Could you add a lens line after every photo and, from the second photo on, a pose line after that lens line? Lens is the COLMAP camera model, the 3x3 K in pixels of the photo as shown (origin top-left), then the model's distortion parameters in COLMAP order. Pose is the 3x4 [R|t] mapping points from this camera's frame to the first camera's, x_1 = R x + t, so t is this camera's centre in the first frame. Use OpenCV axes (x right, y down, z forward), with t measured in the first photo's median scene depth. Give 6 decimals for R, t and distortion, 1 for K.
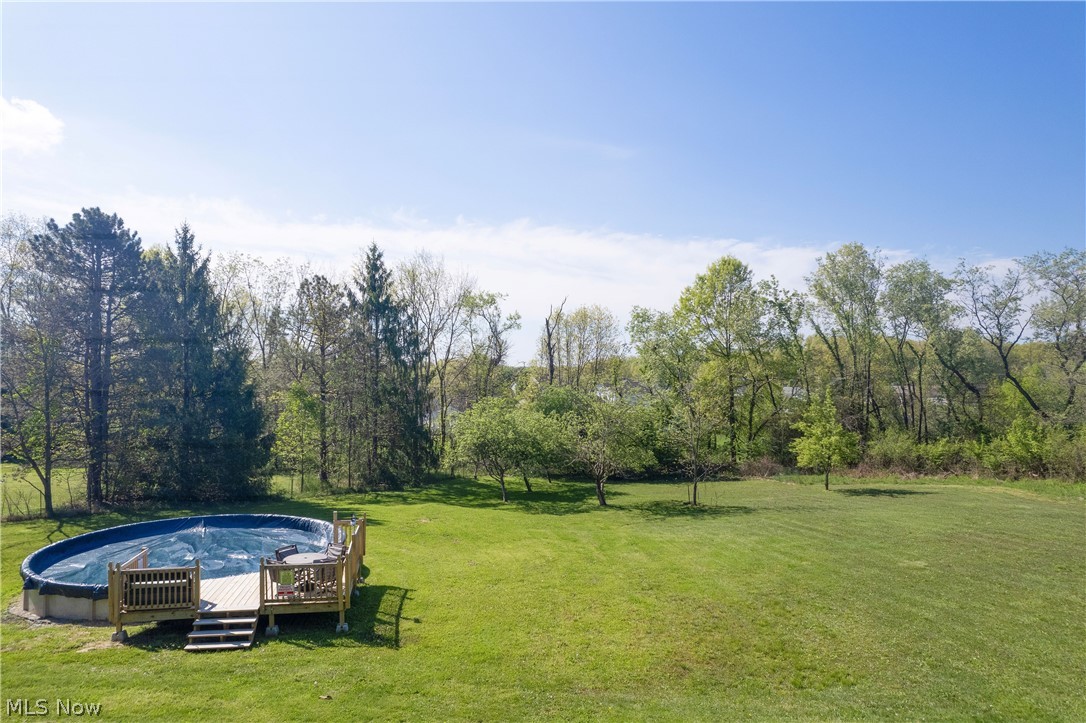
lens RADIAL K [[689.8, 0, 543.0], [0, 689.8, 361.5], [0, 0, 1]] dist [-0.062868, 0.048753]
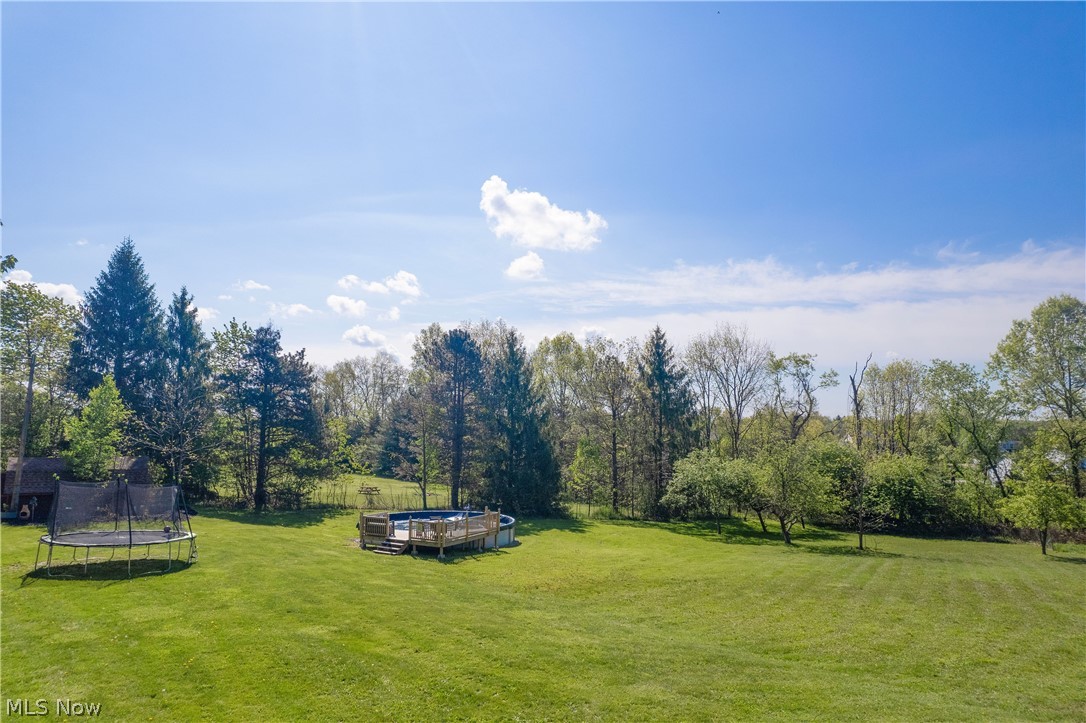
lens RADIAL K [[689.8, 0, 543.0], [0, 689.8, 361.5], [0, 0, 1]] dist [-0.062868, 0.048753]
pose [[0.779869, -0.060593, -0.623003, 0.396467], [0.009598, 0.996344, -0.084890, -0.000433], [0.625870, 0.060224, 0.777599, -0.129761]]
